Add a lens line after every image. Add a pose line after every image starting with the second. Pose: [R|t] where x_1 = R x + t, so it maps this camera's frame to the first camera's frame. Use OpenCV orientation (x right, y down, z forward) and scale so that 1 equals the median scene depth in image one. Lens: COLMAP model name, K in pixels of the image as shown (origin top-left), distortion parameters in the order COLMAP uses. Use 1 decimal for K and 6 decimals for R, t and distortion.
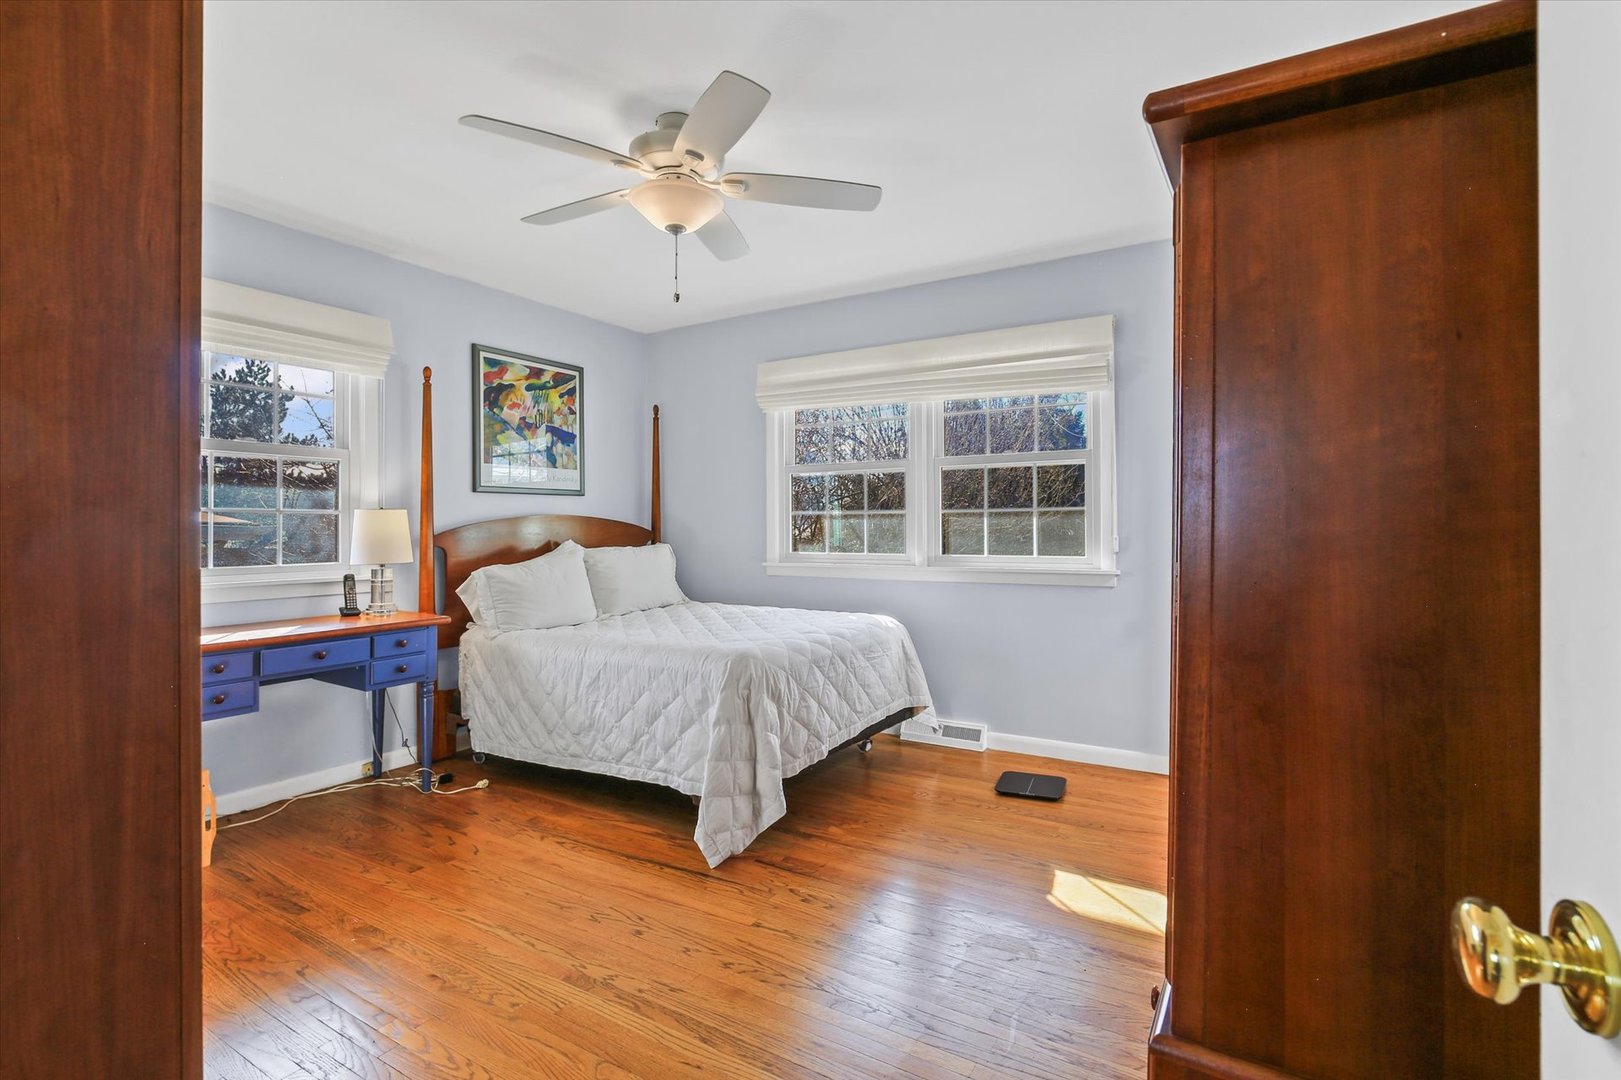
lens RADIAL K [[765.0, 0, 791.8], [0, 765.0, 527.5], [0, 0, 1]] dist [-0.001167, 0.001217]
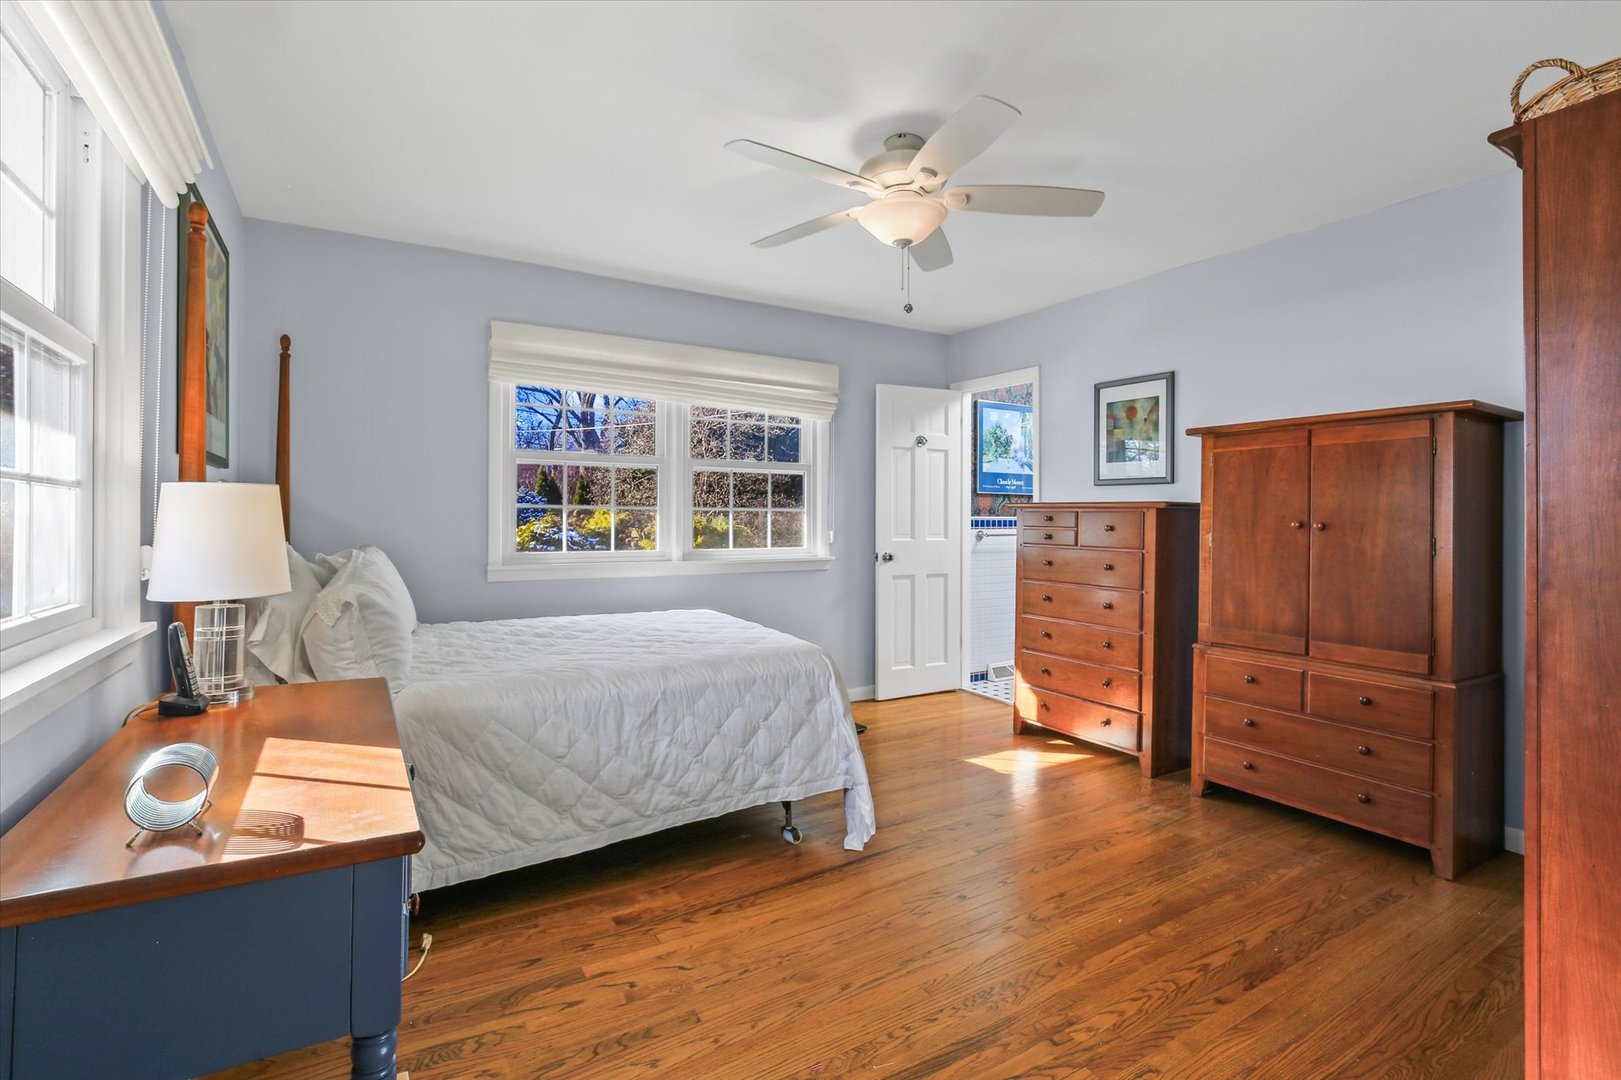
lens RADIAL K [[755.2, 0, 809.2], [0, 755.2, 519.9], [0, 0, 1]] dist [-0.022531, 0.000582]
pose [[0.447201, 0.007851, 0.894399, -0.870234], [-0.001578, 0.999967, -0.007988, 0.003419], [-0.894432, 0.002161, 0.447199, 0.499742]]
